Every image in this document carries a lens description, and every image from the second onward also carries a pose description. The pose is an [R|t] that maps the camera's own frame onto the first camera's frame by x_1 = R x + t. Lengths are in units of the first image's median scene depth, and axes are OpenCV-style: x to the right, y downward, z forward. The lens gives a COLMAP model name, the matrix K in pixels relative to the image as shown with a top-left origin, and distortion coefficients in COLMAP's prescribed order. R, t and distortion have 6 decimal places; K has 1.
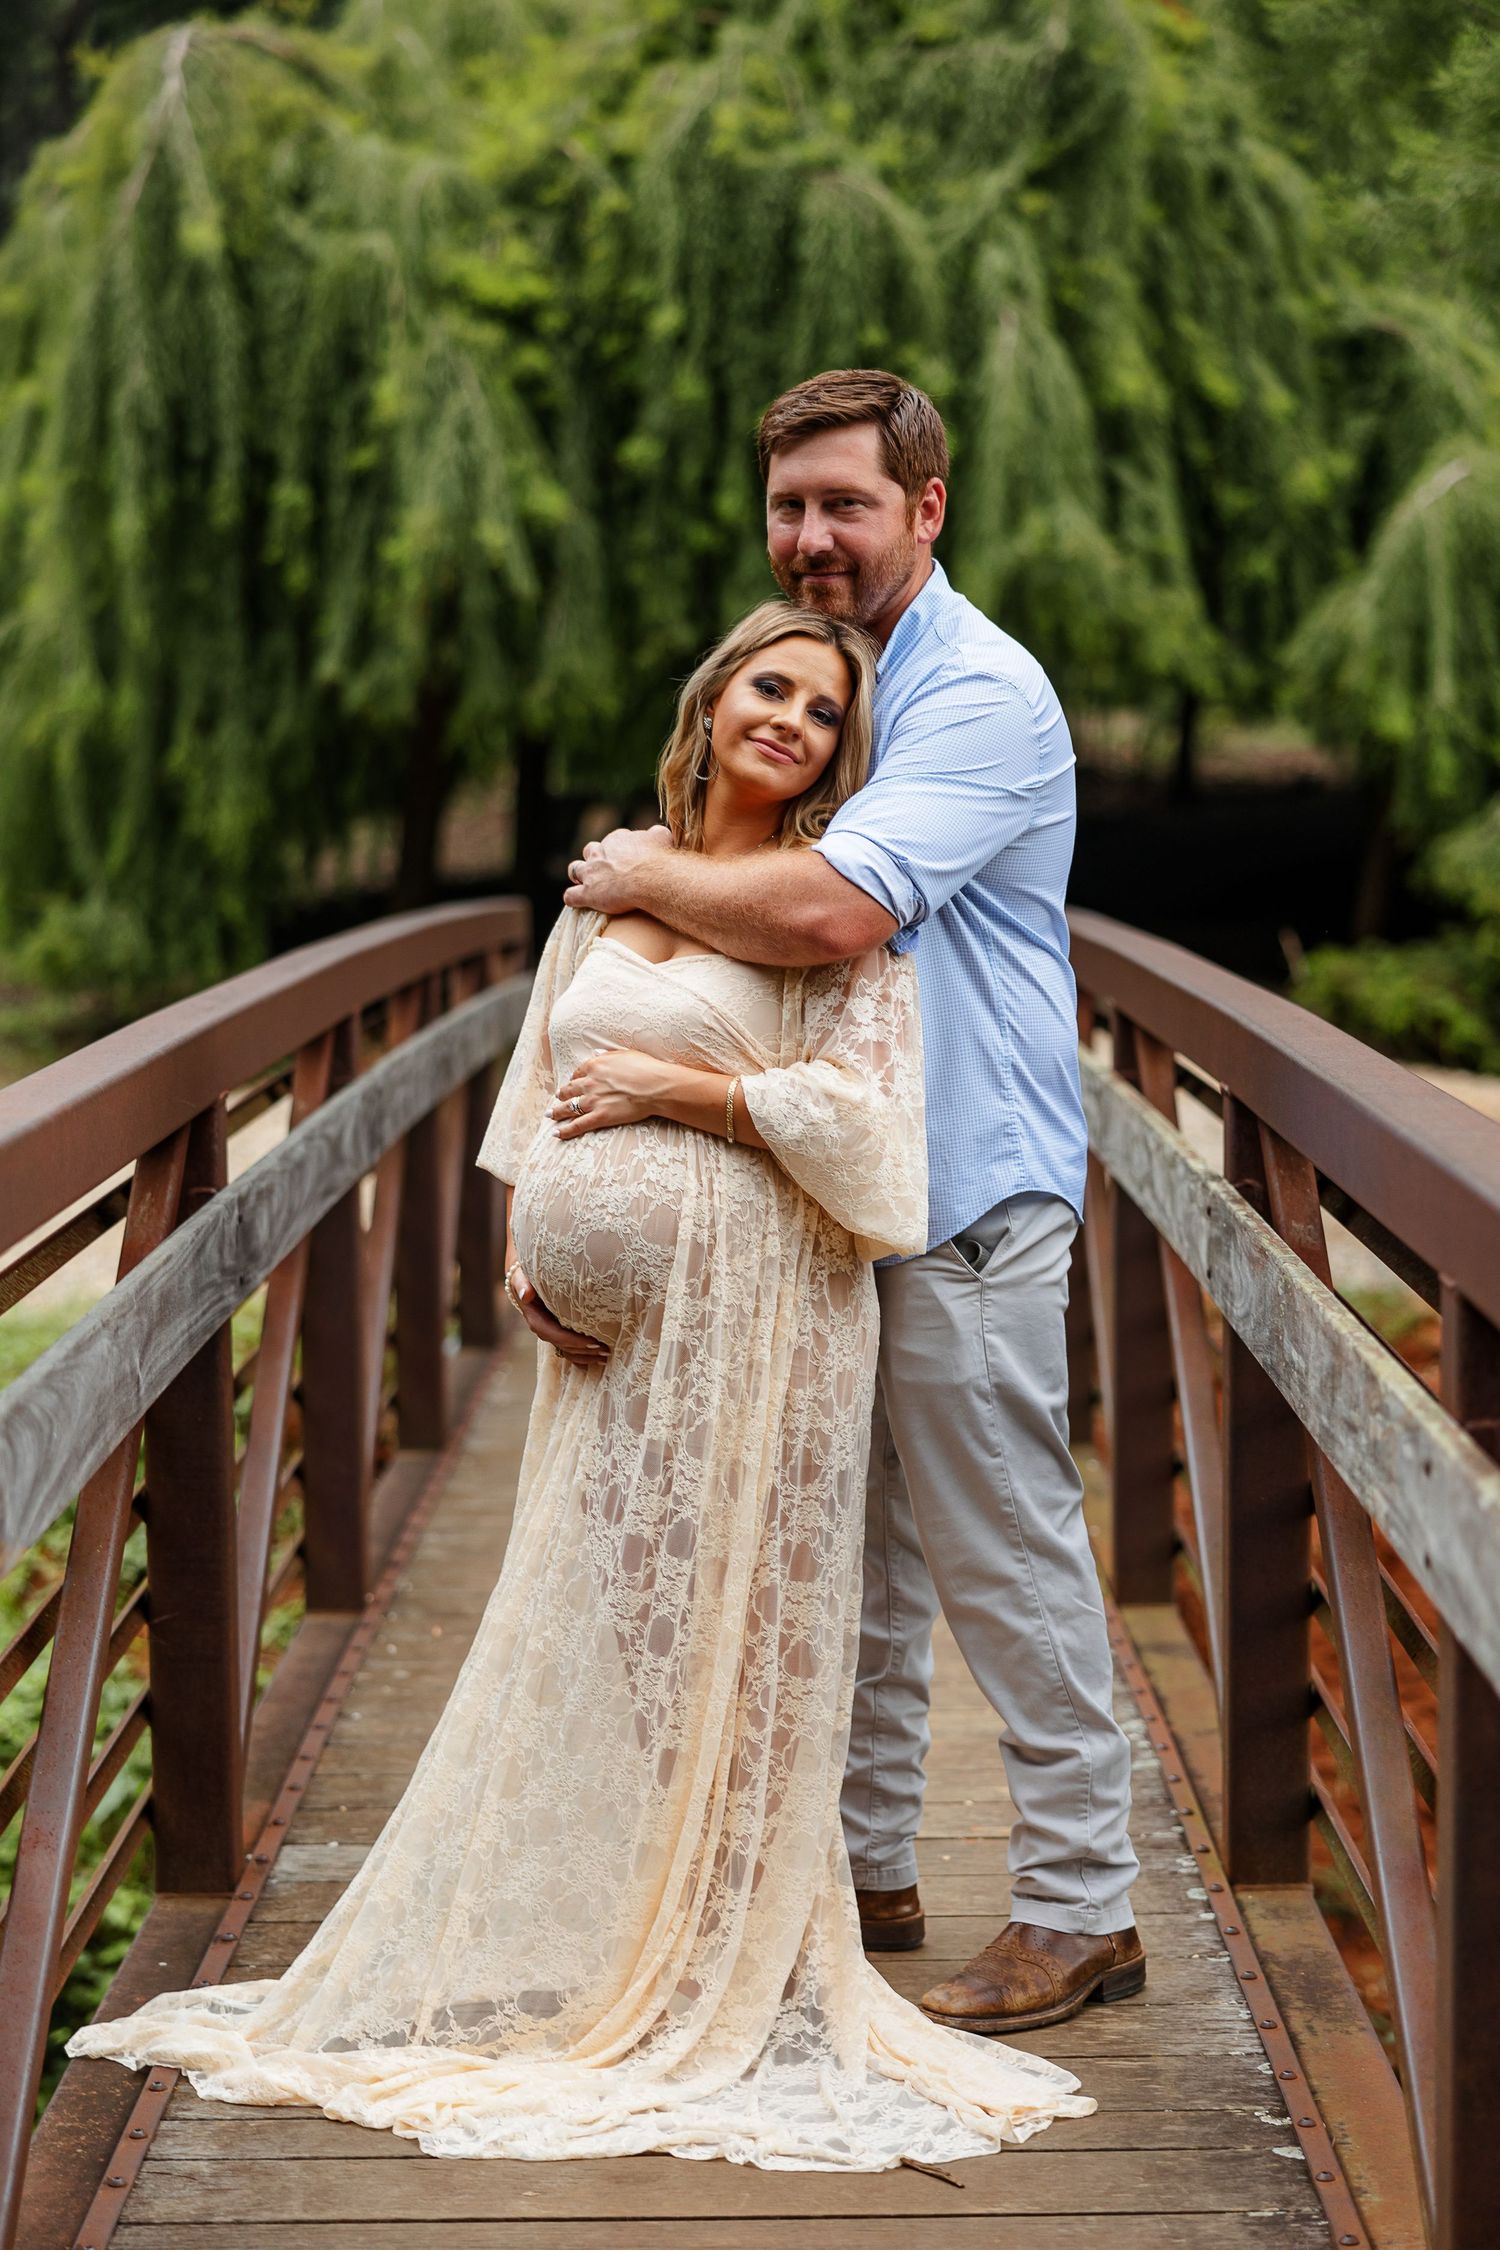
lens RADIAL K [[4434.4, 0, 750.0], [0, 4434.4, 1125.0], [0, 0, 1]] dist [0.027802, -0.146910]
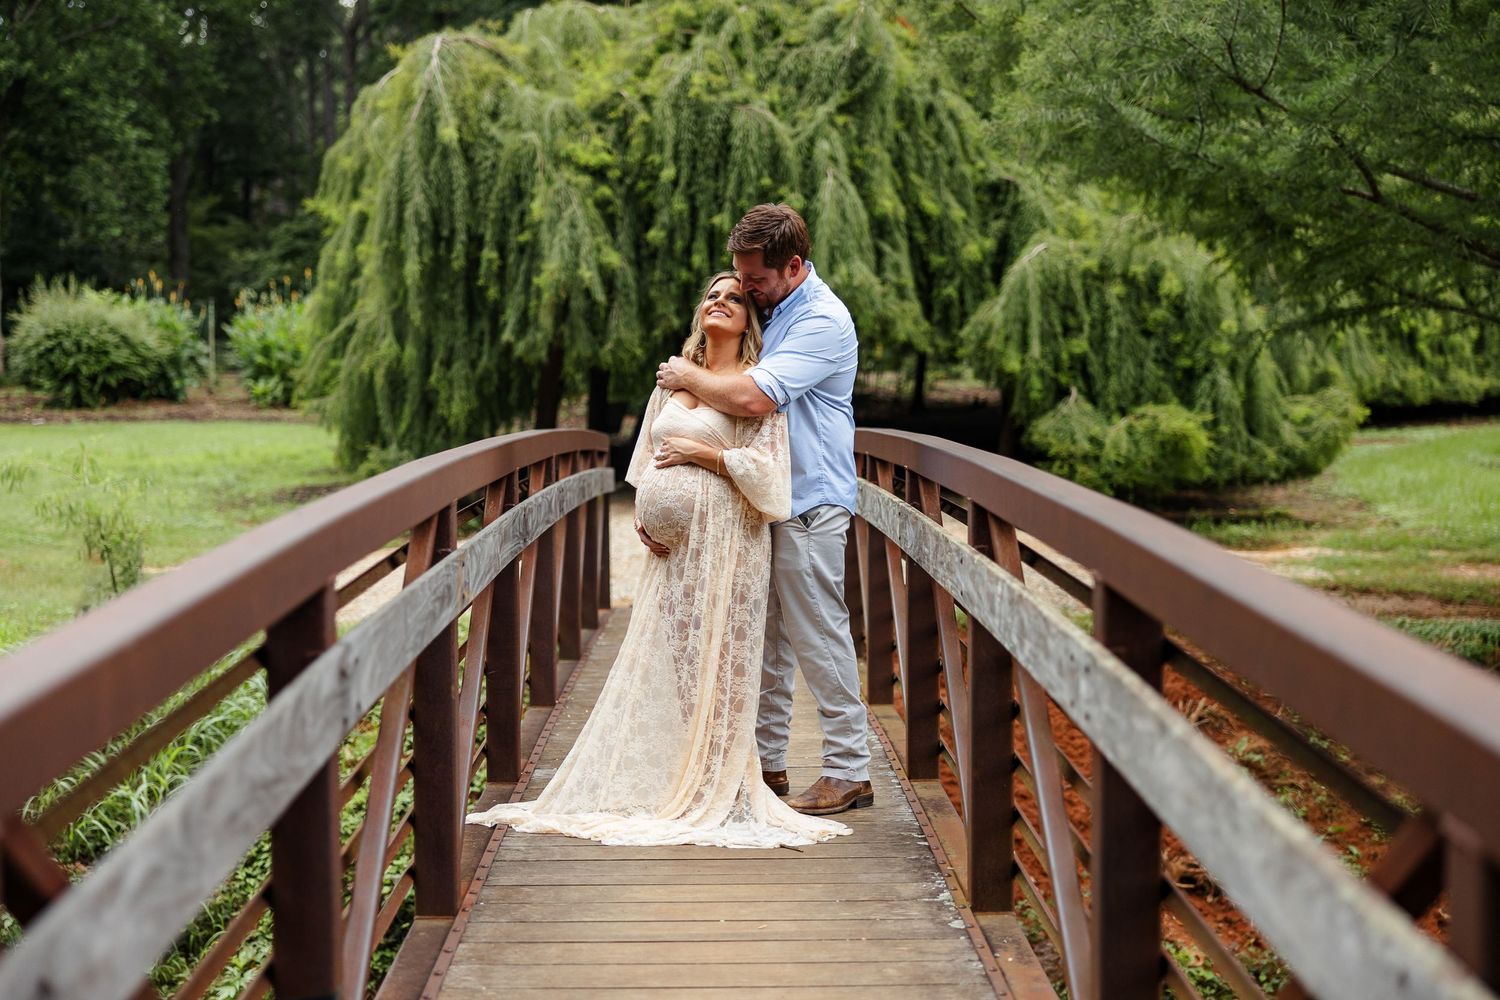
lens RADIAL K [[2622.7, 0, 750.0], [0, 2622.7, 500.0], [0, 0, 1]] dist [0.012477, -0.067476]
pose [[0.999710, 0.003326, 0.023832, -0.009087], [-0.001969, 0.998388, -0.056719, 0.044747], [-0.023982, 0.056656, 0.998106, -0.239552]]
